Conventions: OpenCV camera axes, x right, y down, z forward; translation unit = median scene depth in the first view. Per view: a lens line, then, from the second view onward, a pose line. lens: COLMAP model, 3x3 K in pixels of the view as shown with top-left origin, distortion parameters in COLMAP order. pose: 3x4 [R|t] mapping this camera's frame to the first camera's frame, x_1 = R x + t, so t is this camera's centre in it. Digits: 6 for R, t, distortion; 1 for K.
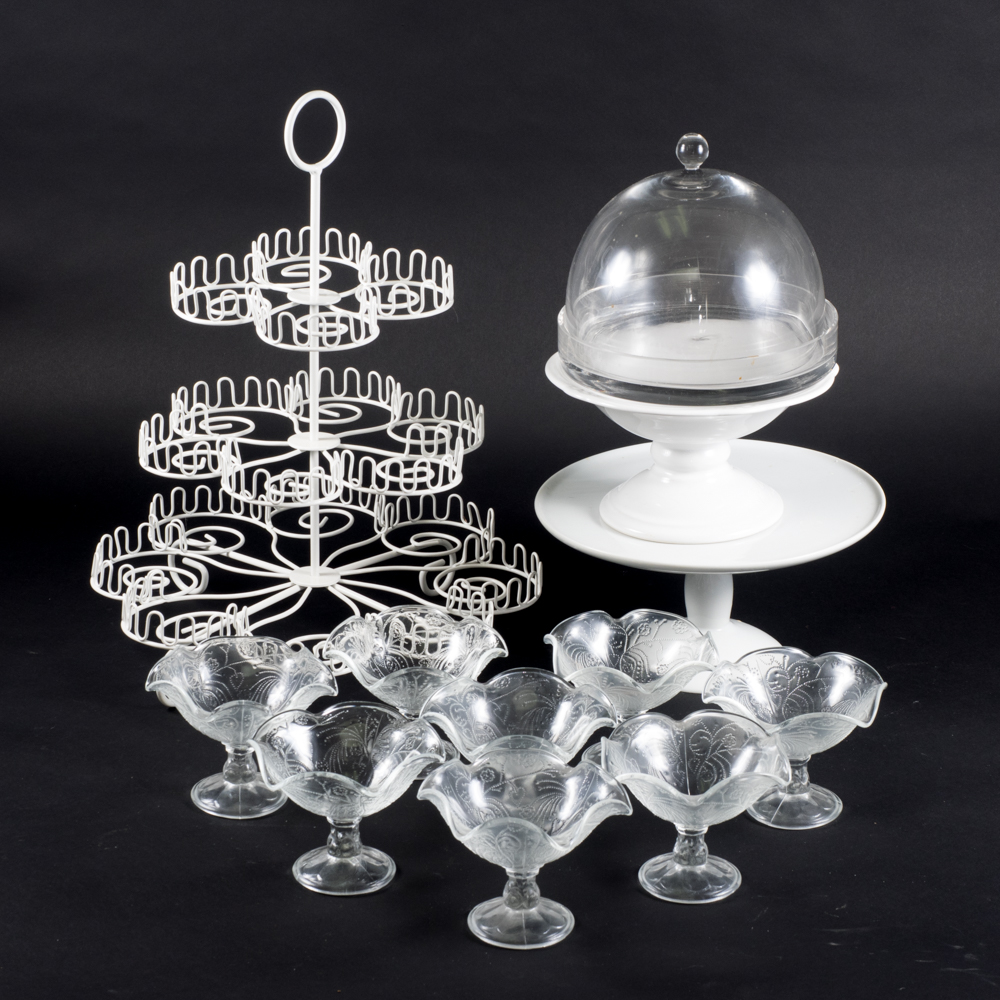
lens RADIAL K [[2362.8, 0, 500.0], [0, 2362.8, 500.0], [0, 0, 1]] dist [-0.130347, 0.179501]
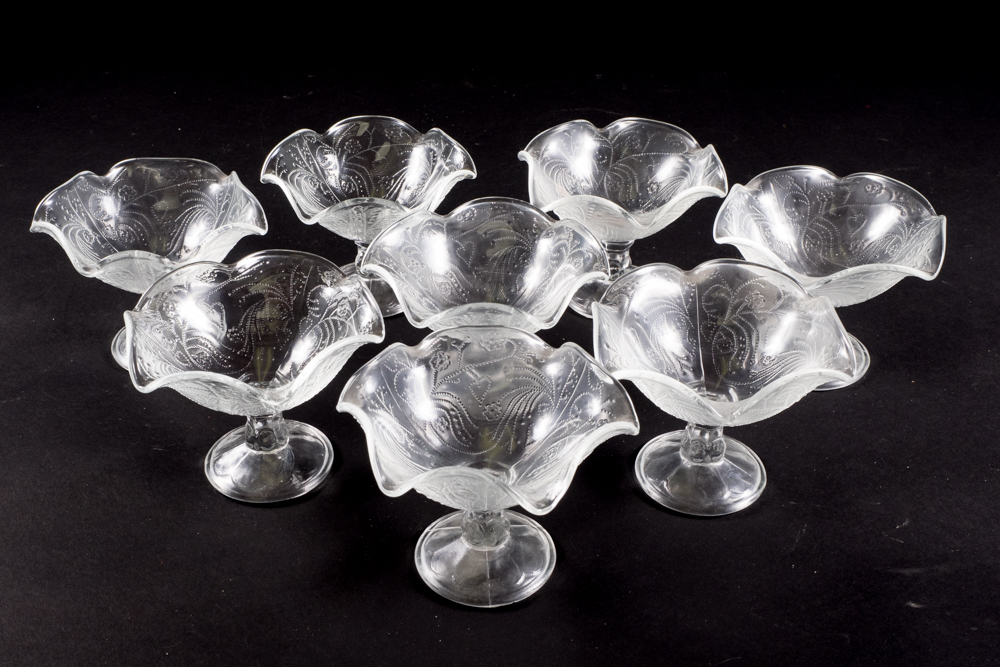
lens RADIAL K [[1080.4, 0, 500.0], [0, 1080.4, 333.5], [0, 0, 1]] dist [-0.015267, -0.014706]
pose [[0.999925, -0.007240, -0.009901, 0.016375], [0.009656, 0.962408, 0.271435, 0.015233], [0.007564, -0.271510, 0.962406, 0.640646]]
